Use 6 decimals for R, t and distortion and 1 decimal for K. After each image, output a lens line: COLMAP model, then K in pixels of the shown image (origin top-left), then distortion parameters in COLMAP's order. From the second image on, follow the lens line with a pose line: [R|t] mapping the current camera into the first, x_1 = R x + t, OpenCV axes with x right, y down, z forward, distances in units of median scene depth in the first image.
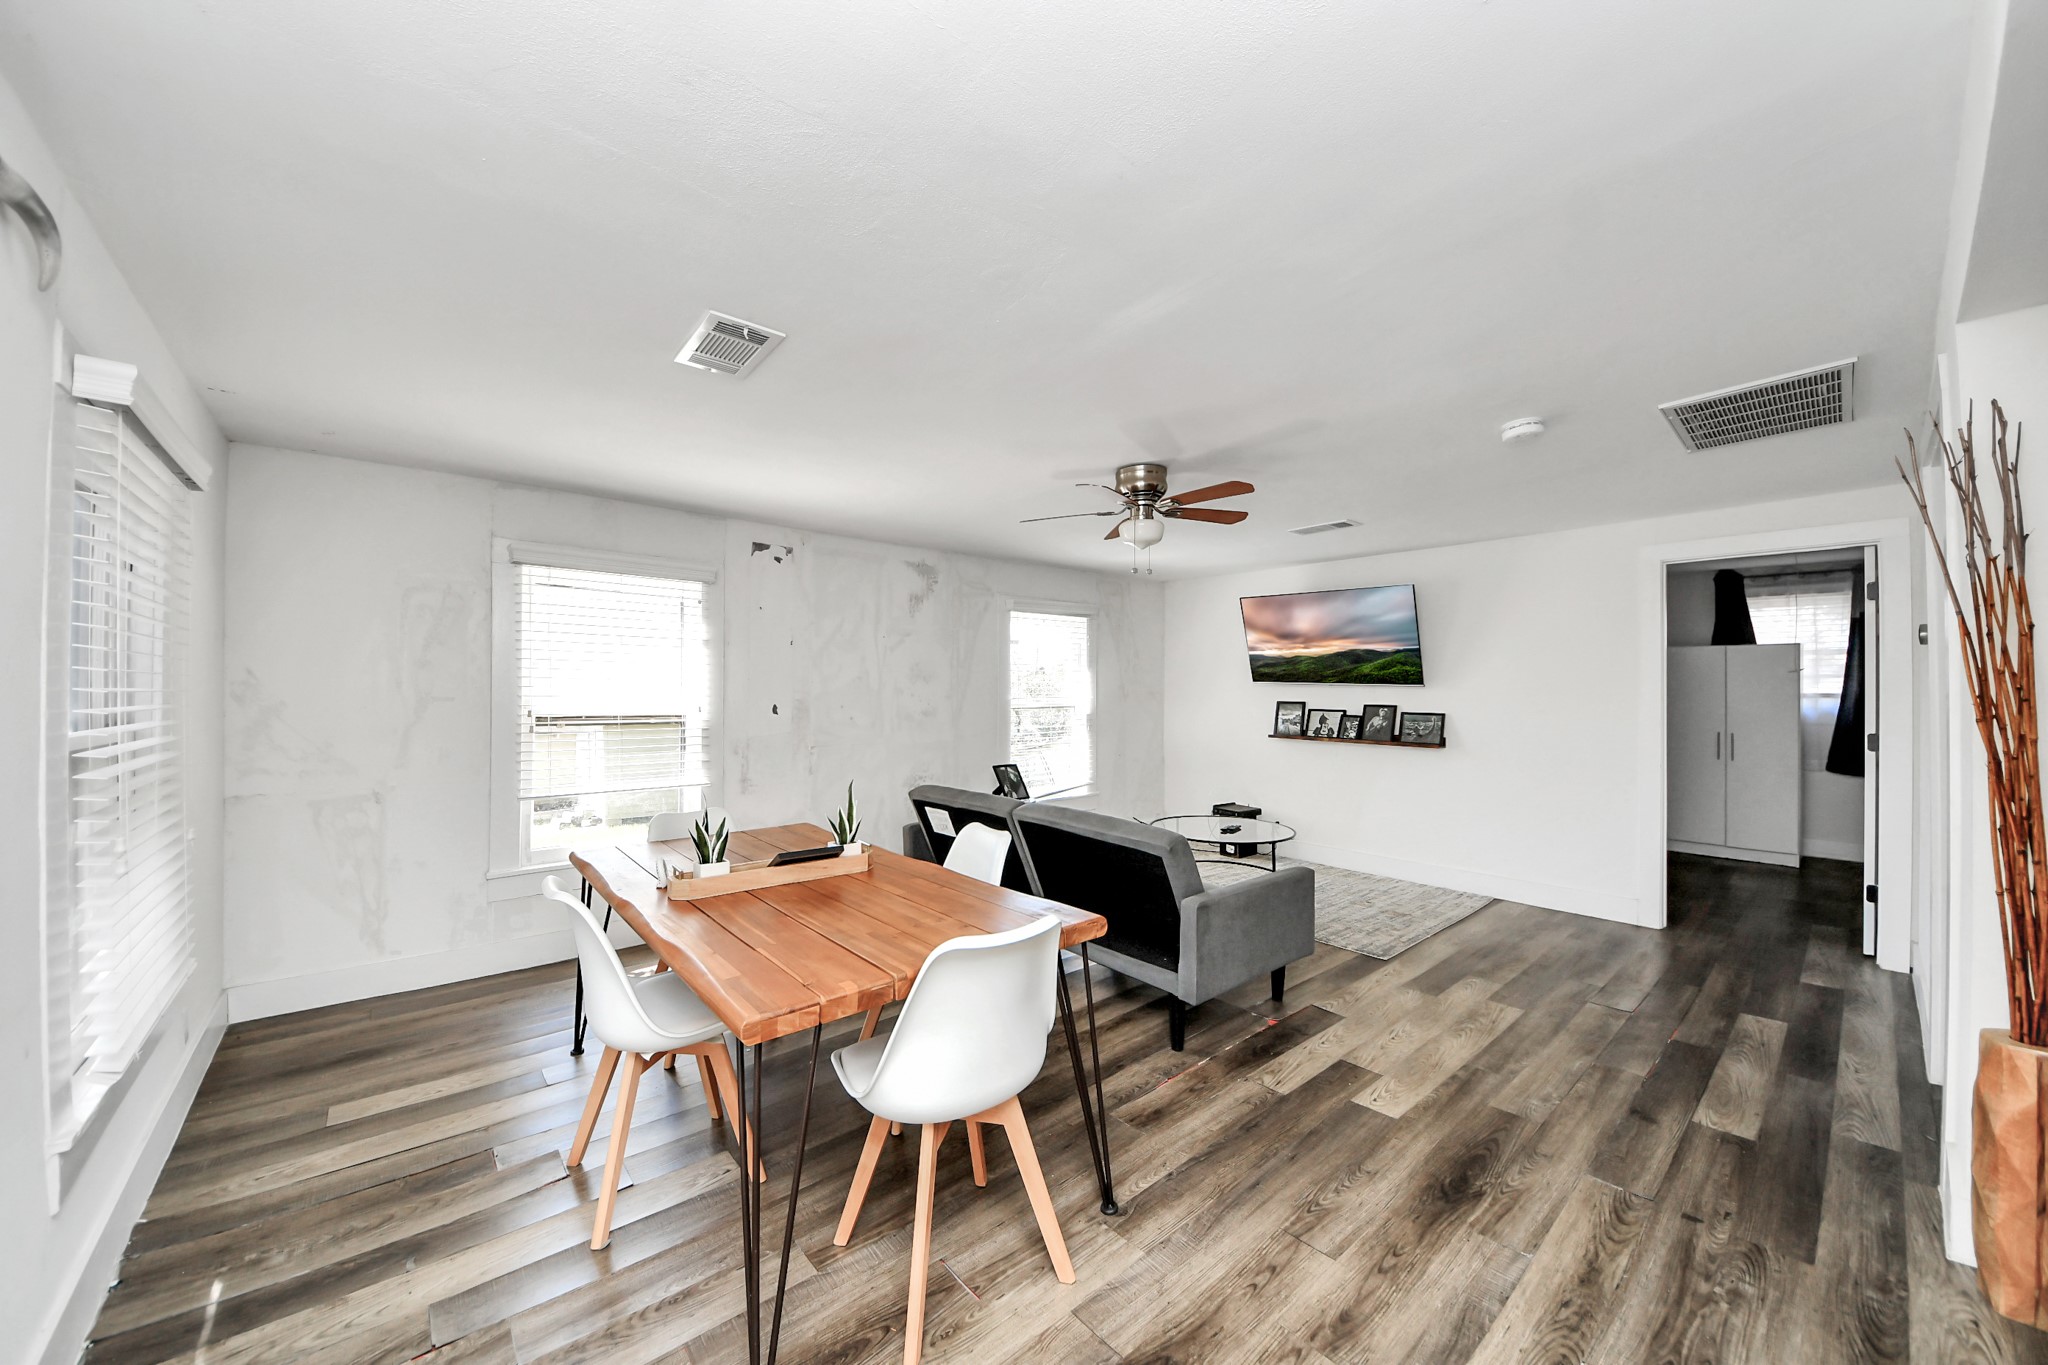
lens RADIAL K [[729.8, 0, 1003.8], [0, 729.8, 682.1], [0, 0, 1]] dist [0.006021, -0.008142]
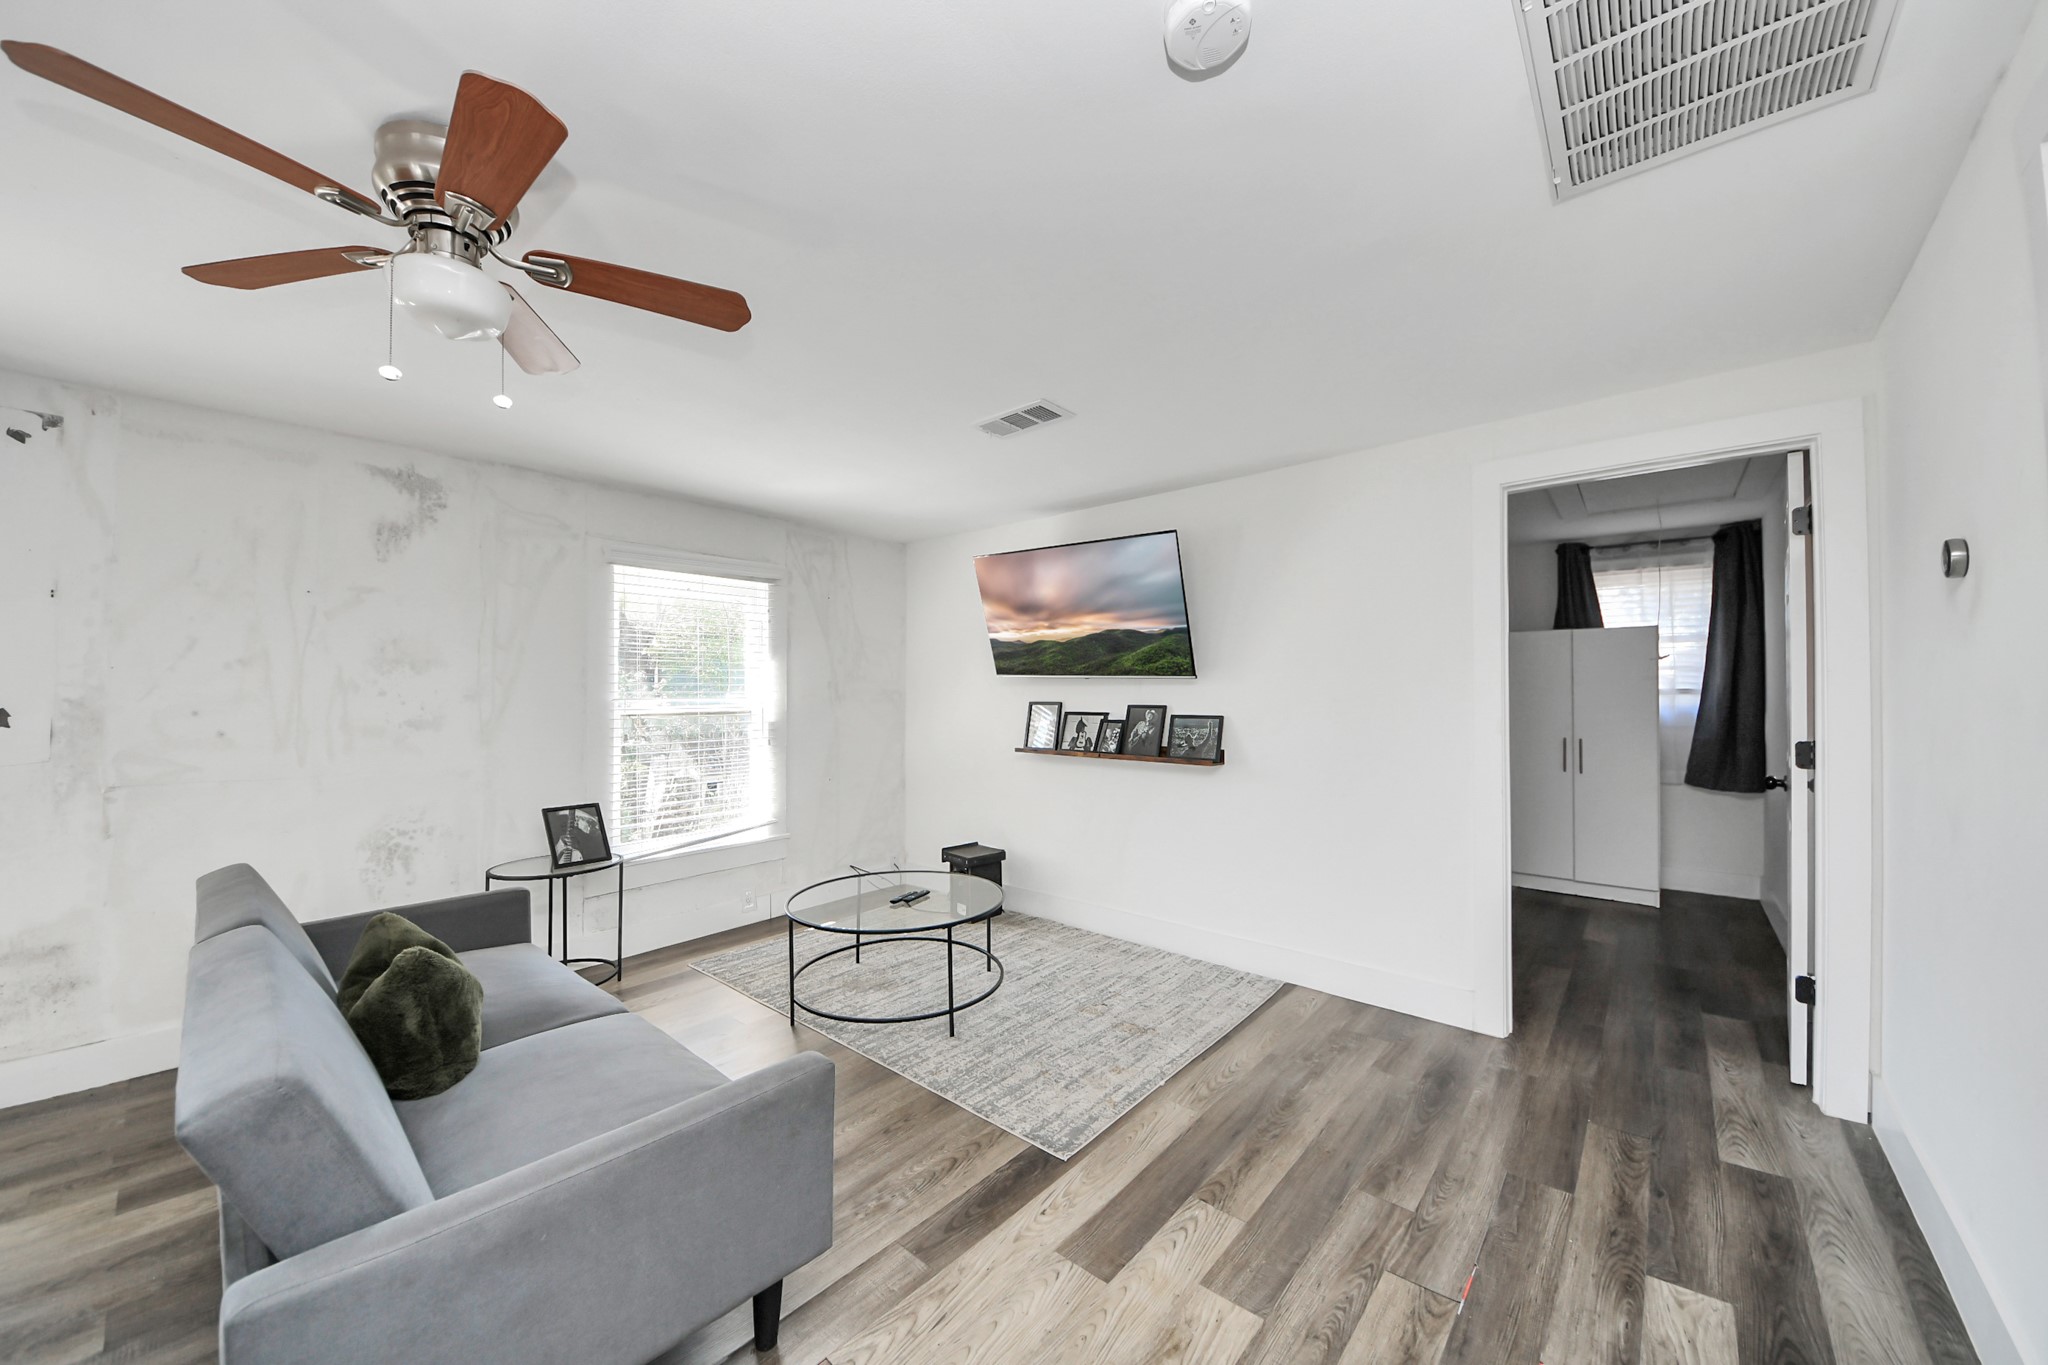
lens RADIAL K [[729.8, 0, 1012.0], [0, 729.8, 686.5], [0, 0, 1]] dist [0.006021, -0.008142]
pose [[0.988880, -0.001265, 0.148711, 0.290069], [0.002063, 0.999984, -0.005209, 0.017612], [-0.148702, 0.005458, 0.988867, 0.329887]]
